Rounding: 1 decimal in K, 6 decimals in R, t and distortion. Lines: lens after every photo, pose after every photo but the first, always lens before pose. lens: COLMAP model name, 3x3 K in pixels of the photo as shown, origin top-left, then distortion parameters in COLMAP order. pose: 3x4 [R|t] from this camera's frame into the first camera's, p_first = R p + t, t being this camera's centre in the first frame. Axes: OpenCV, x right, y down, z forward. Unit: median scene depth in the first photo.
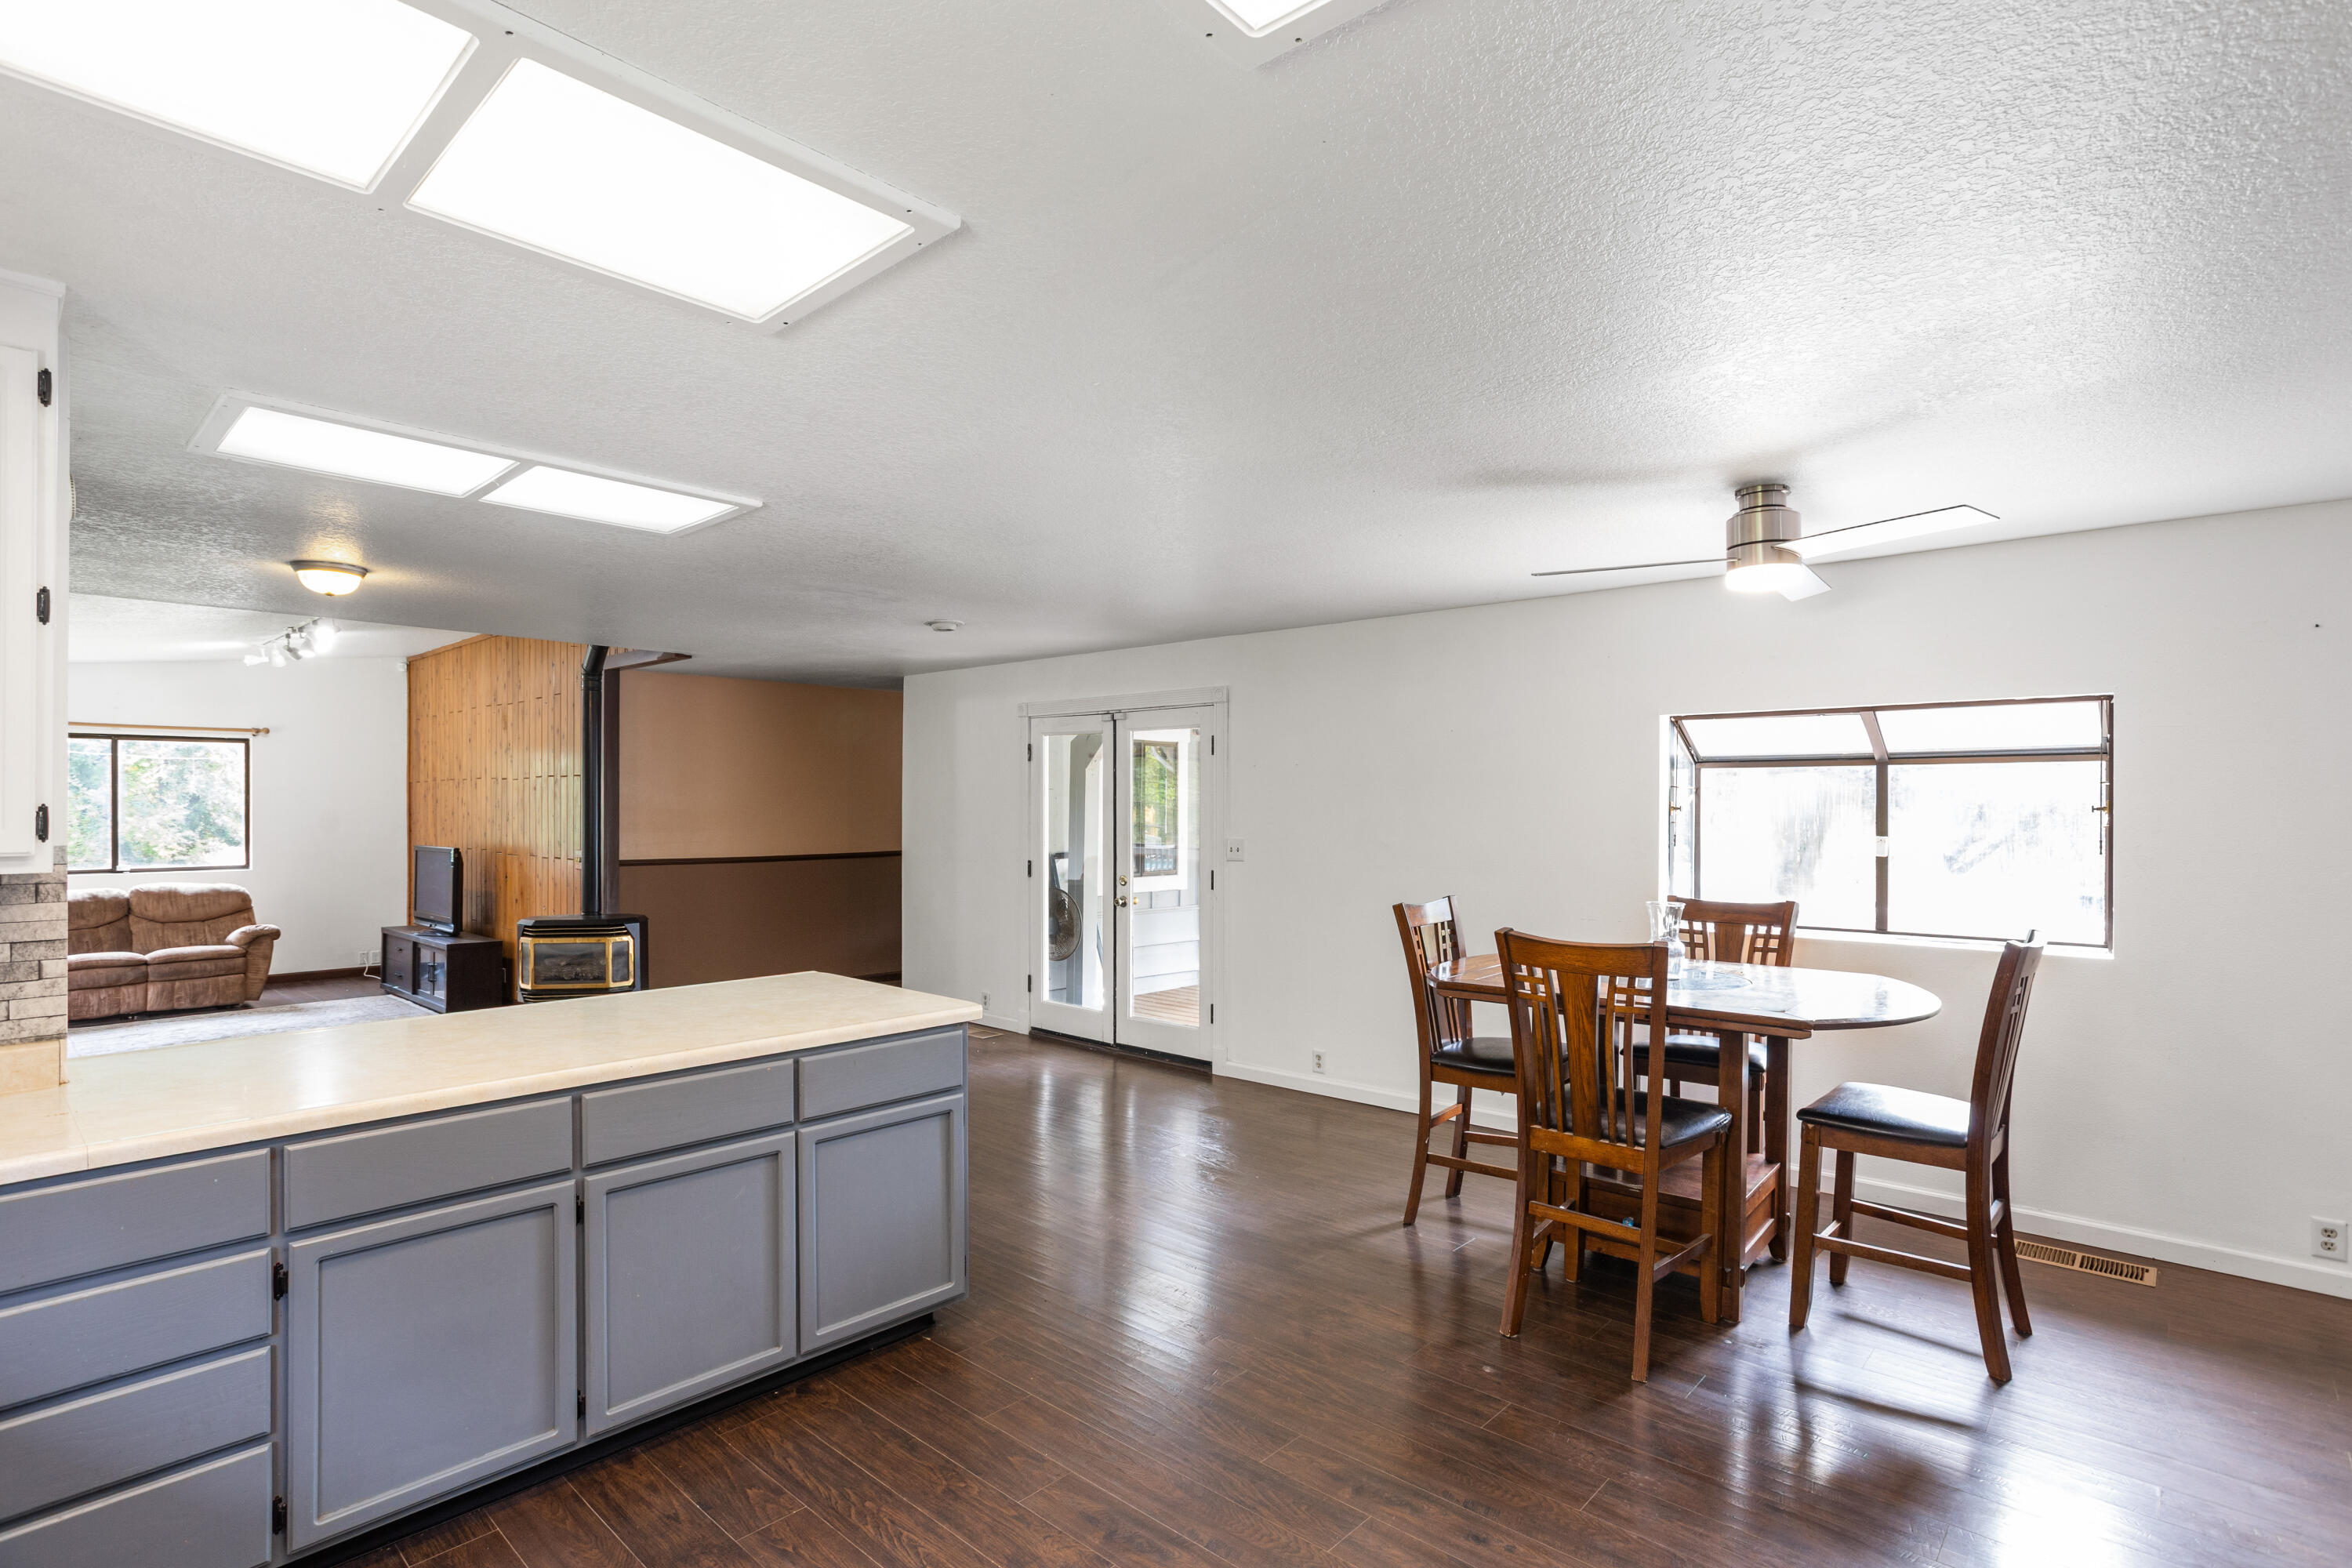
lens RADIAL K [[1186.3, 0, 1168.0], [0, 1186.3, 796.9], [0, 0, 1]] dist [-0.049062, 0.034240]
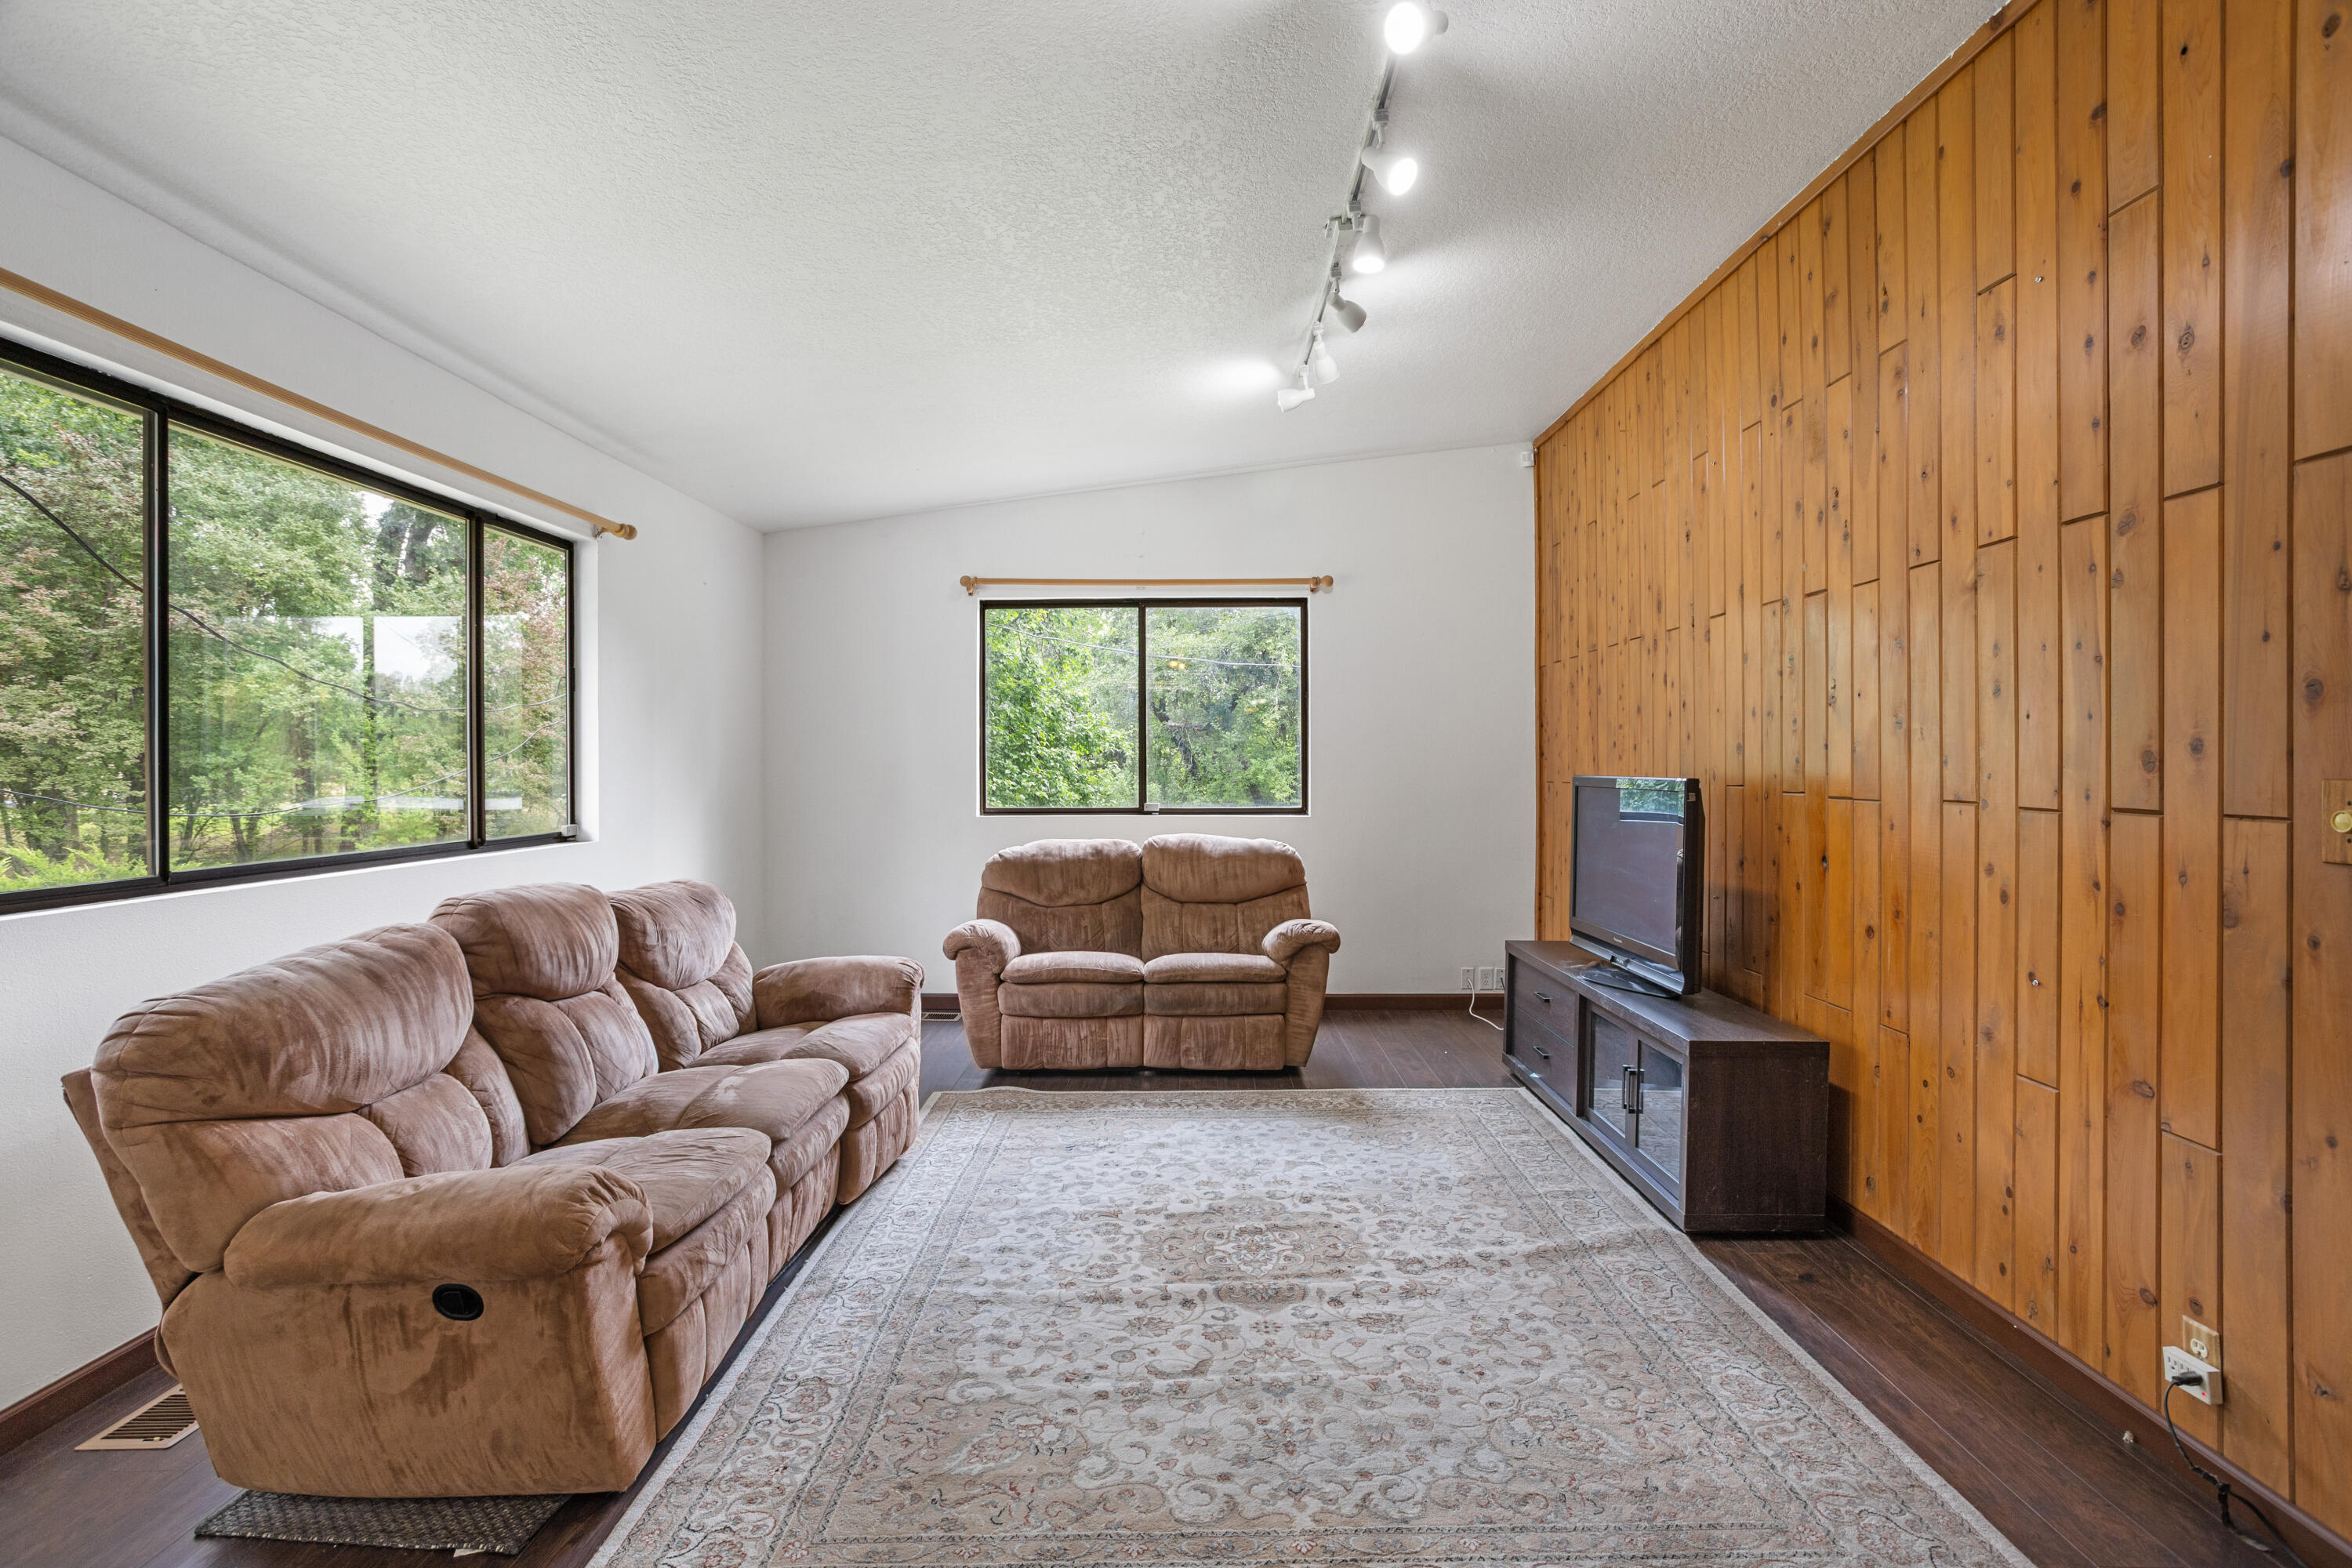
lens RADIAL K [[1149.3, 0, 1178.2], [0, 1149.3, 764.5], [0, 0, 1]] dist [-0.061461, 0.034214]
pose [[0.676260, 0.002493, -0.736658, -0.624046], [0.004202, 0.999965, 0.007242, 0.049466], [0.736651, -0.007993, 0.676226, 0.865759]]
